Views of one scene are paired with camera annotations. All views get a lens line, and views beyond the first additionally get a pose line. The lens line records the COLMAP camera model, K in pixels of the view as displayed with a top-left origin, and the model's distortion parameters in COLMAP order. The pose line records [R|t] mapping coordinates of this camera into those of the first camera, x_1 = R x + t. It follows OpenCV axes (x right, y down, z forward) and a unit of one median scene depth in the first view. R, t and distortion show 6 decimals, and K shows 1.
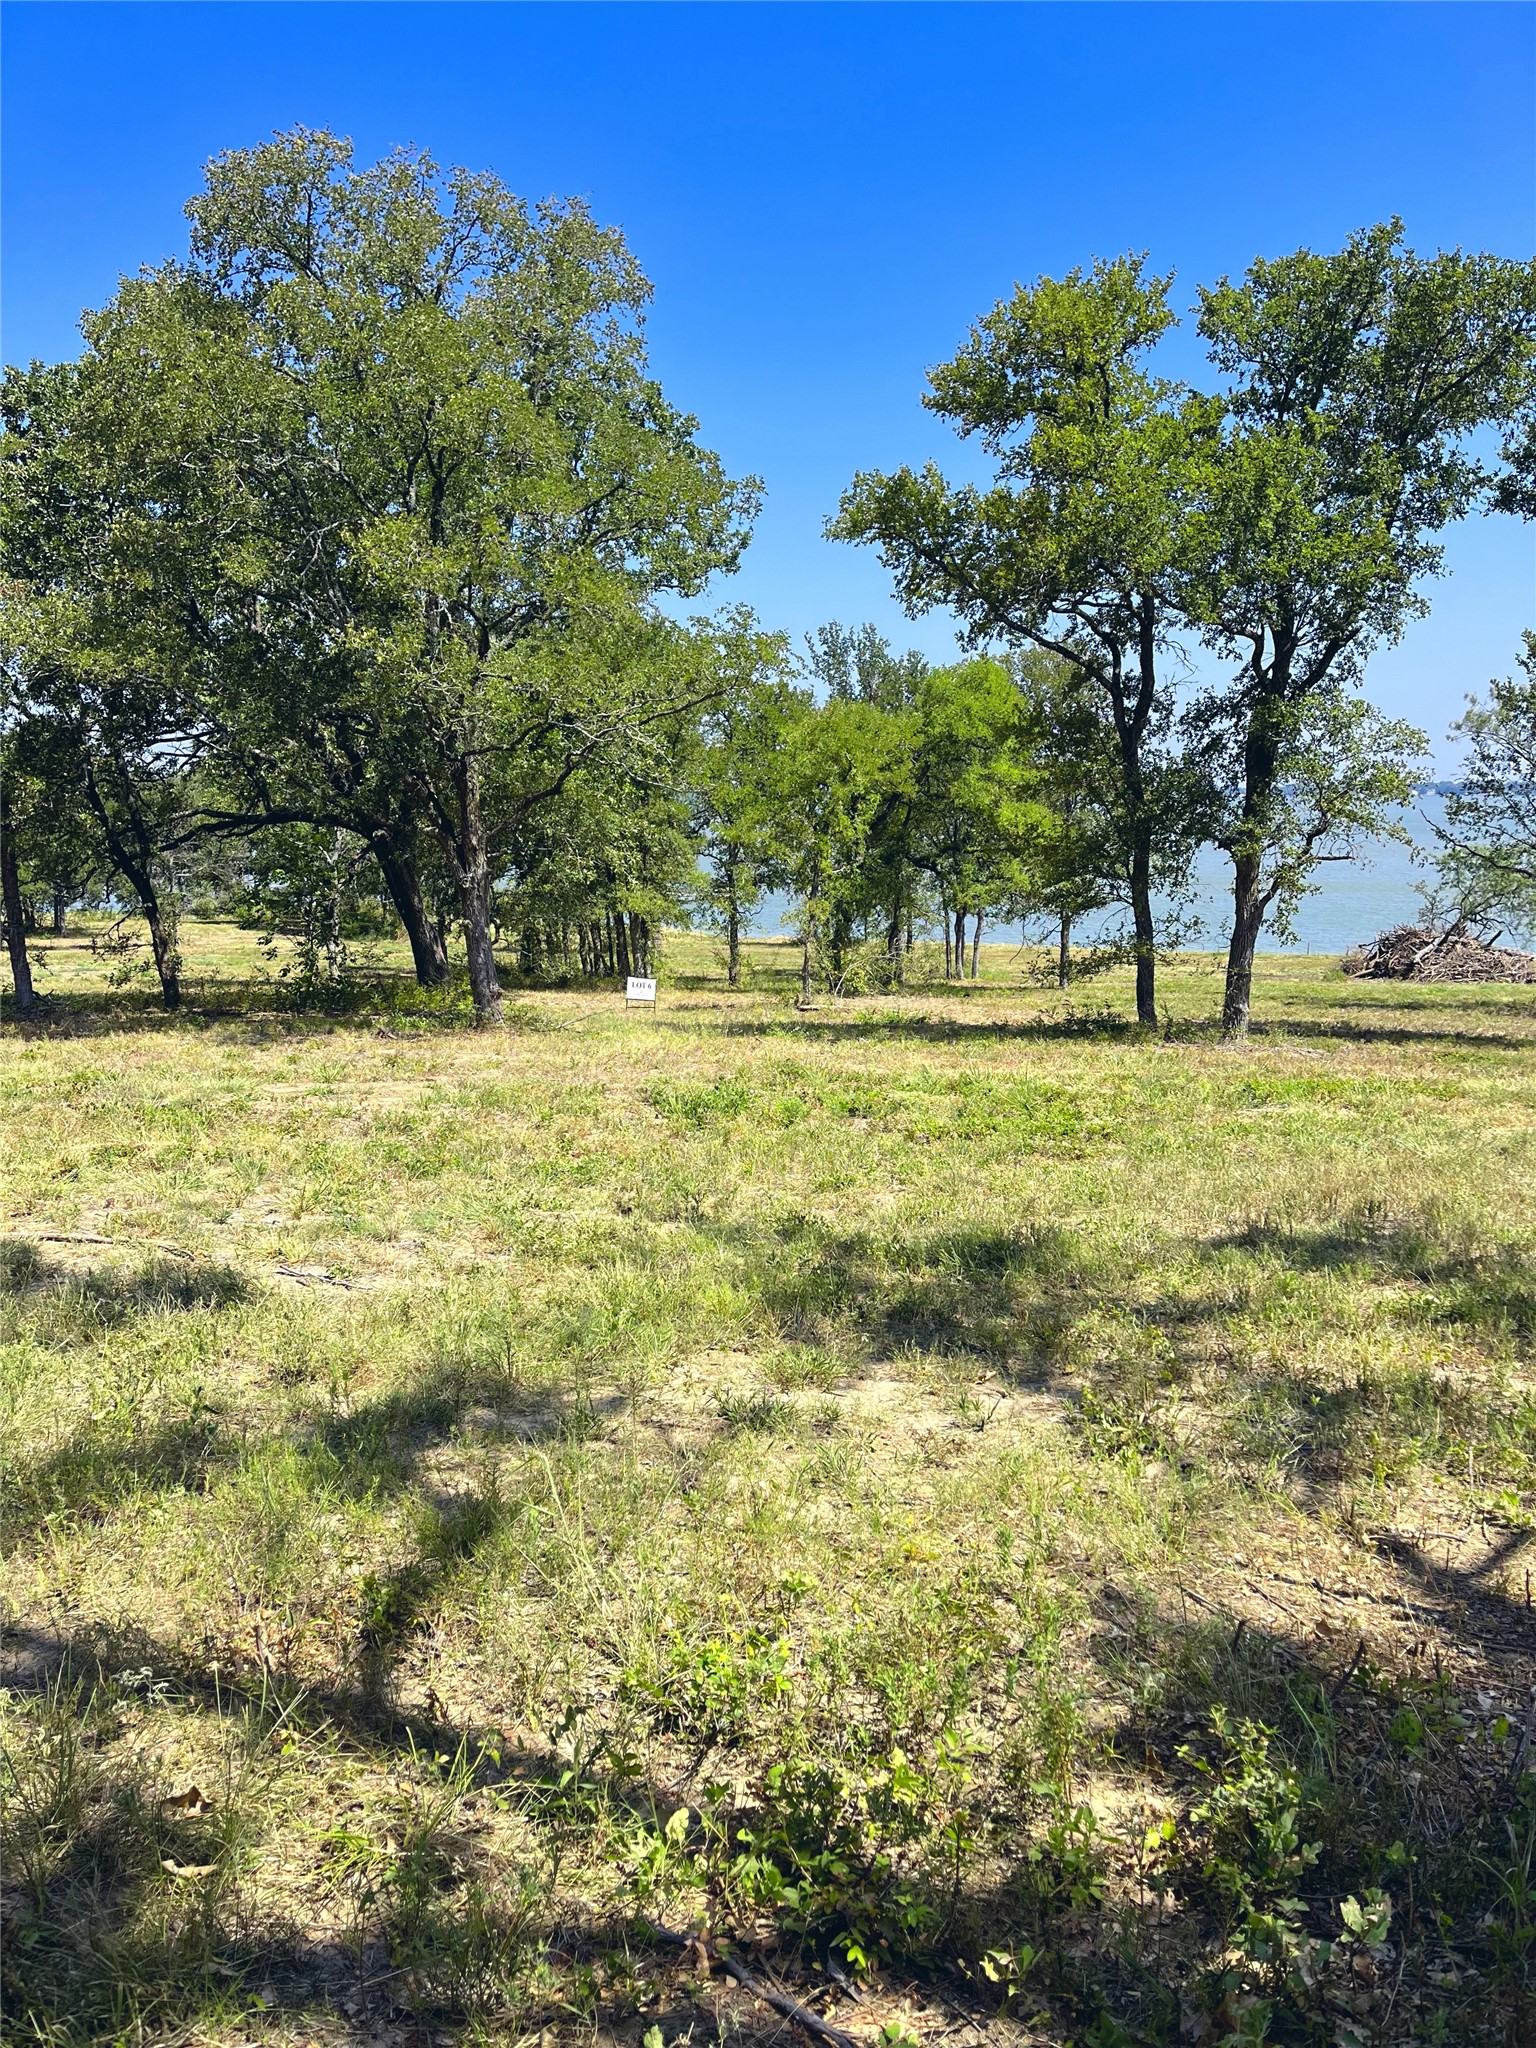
lens RADIAL K [[1550.6, 0, 769.7], [0, 1550.6, 1022.3], [0, 0, 1]] dist [0.011349, 0.000019]
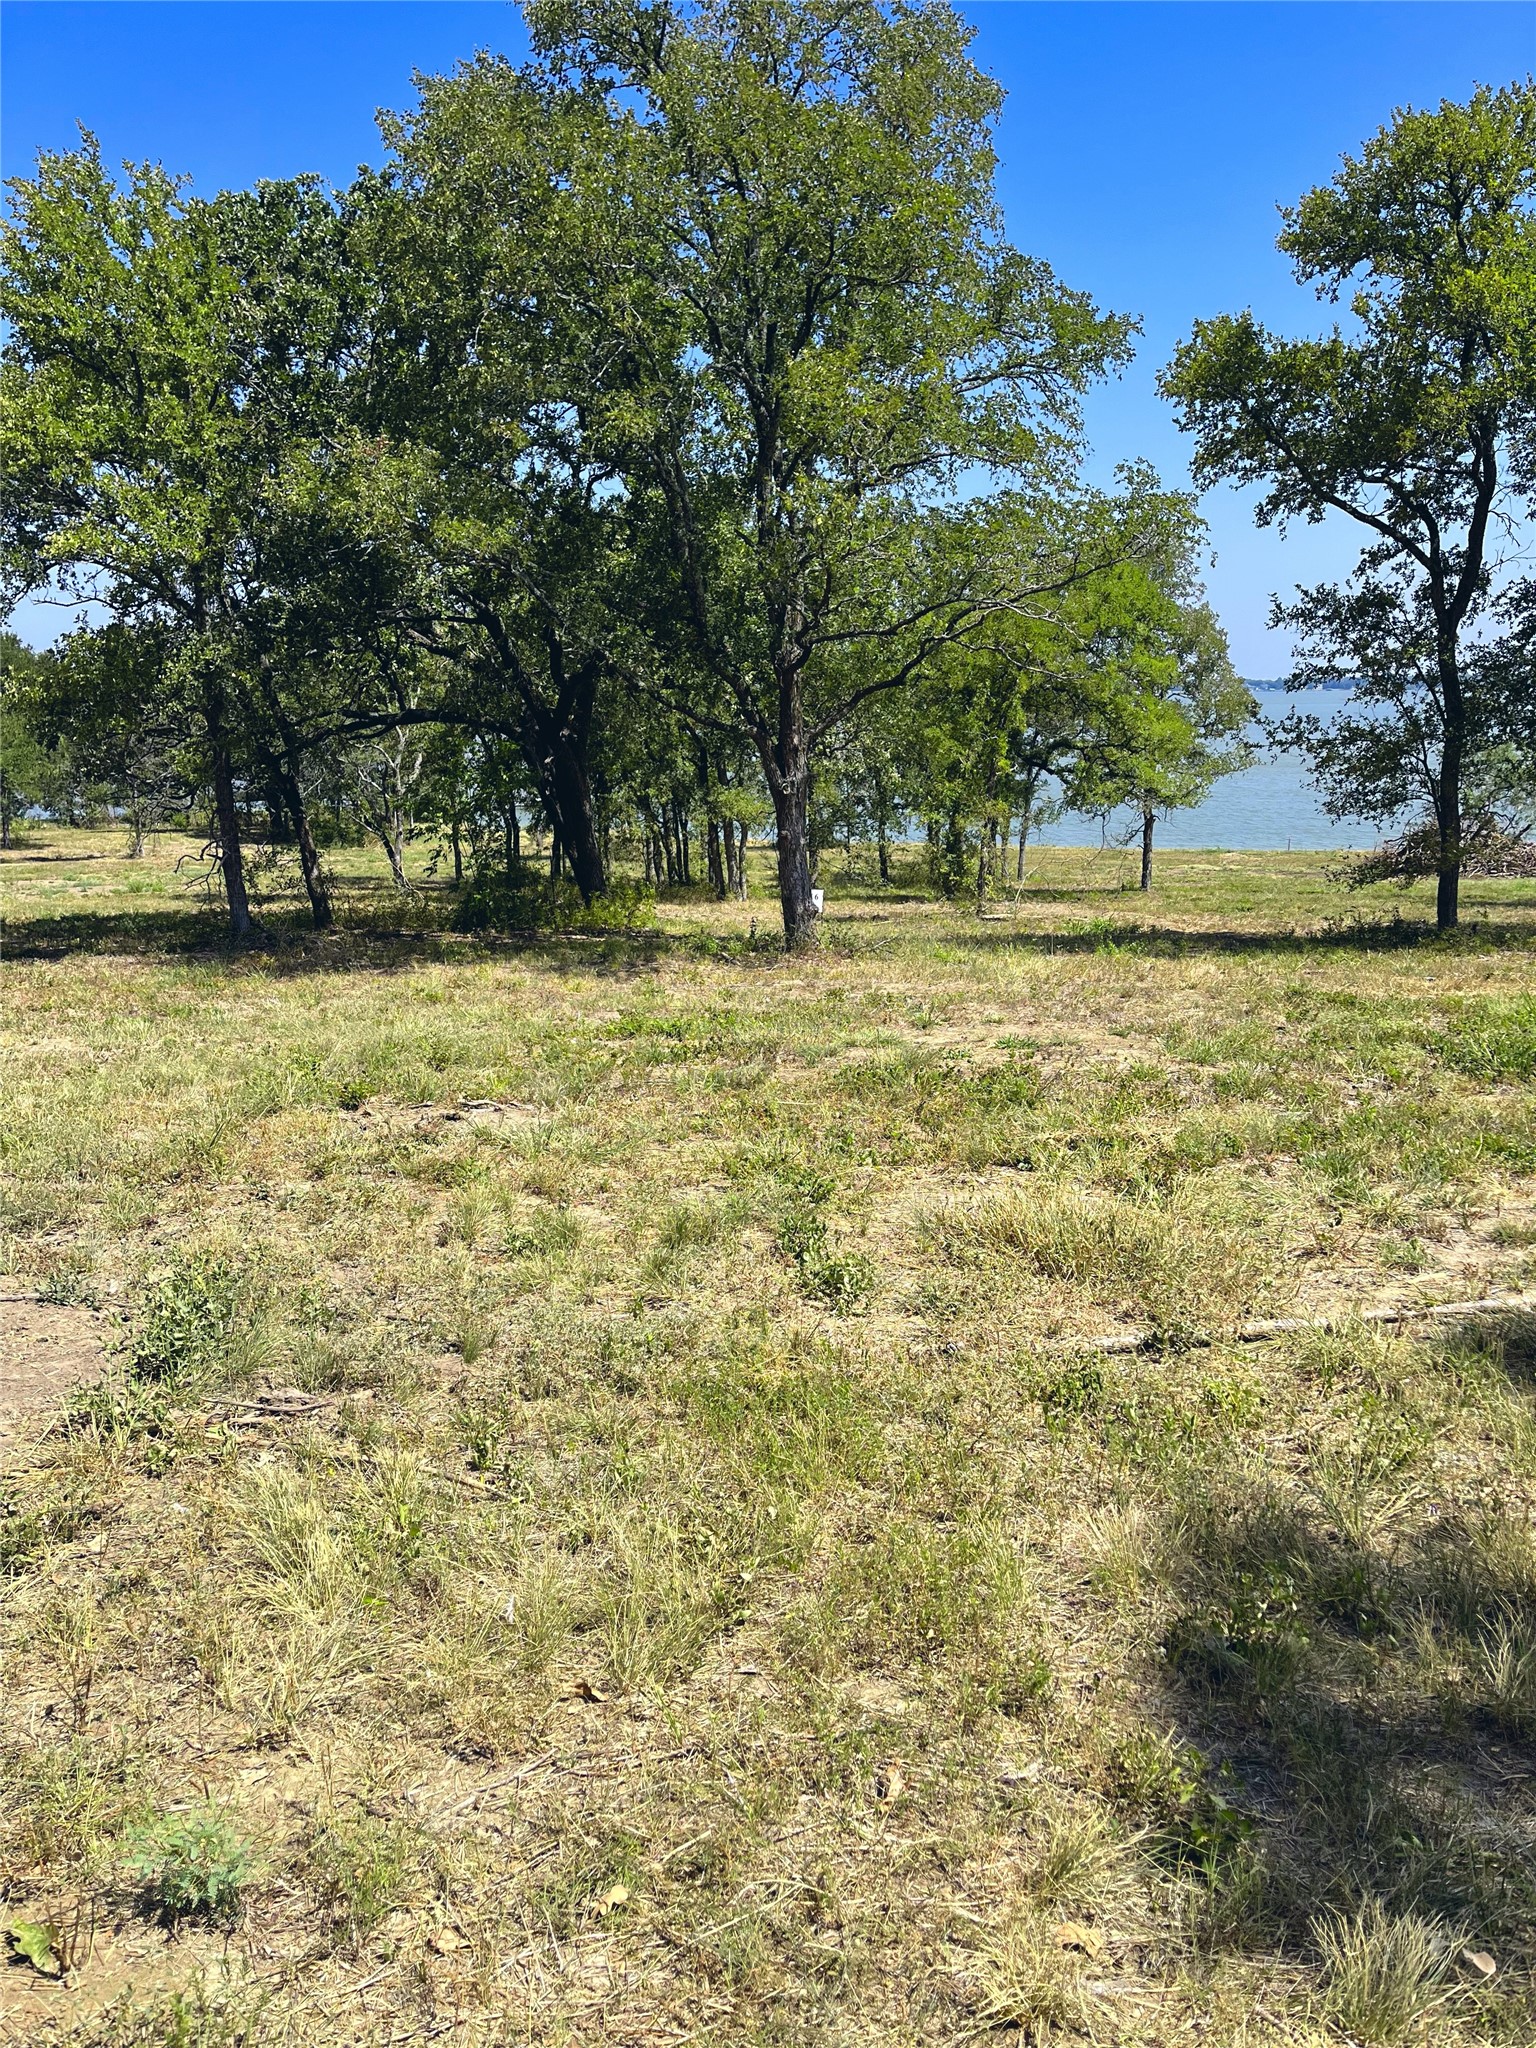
lens RADIAL K [[1550.6, 0, 766.5], [0, 1550.6, 1026.0], [0, 0, 1]] dist [0.011349, 0.000019]
pose [[0.998673, -0.018831, 0.047938, -0.219627], [0.015644, 0.997697, 0.066002, -0.010336], [-0.049070, -0.065164, 0.996667, 0.085933]]
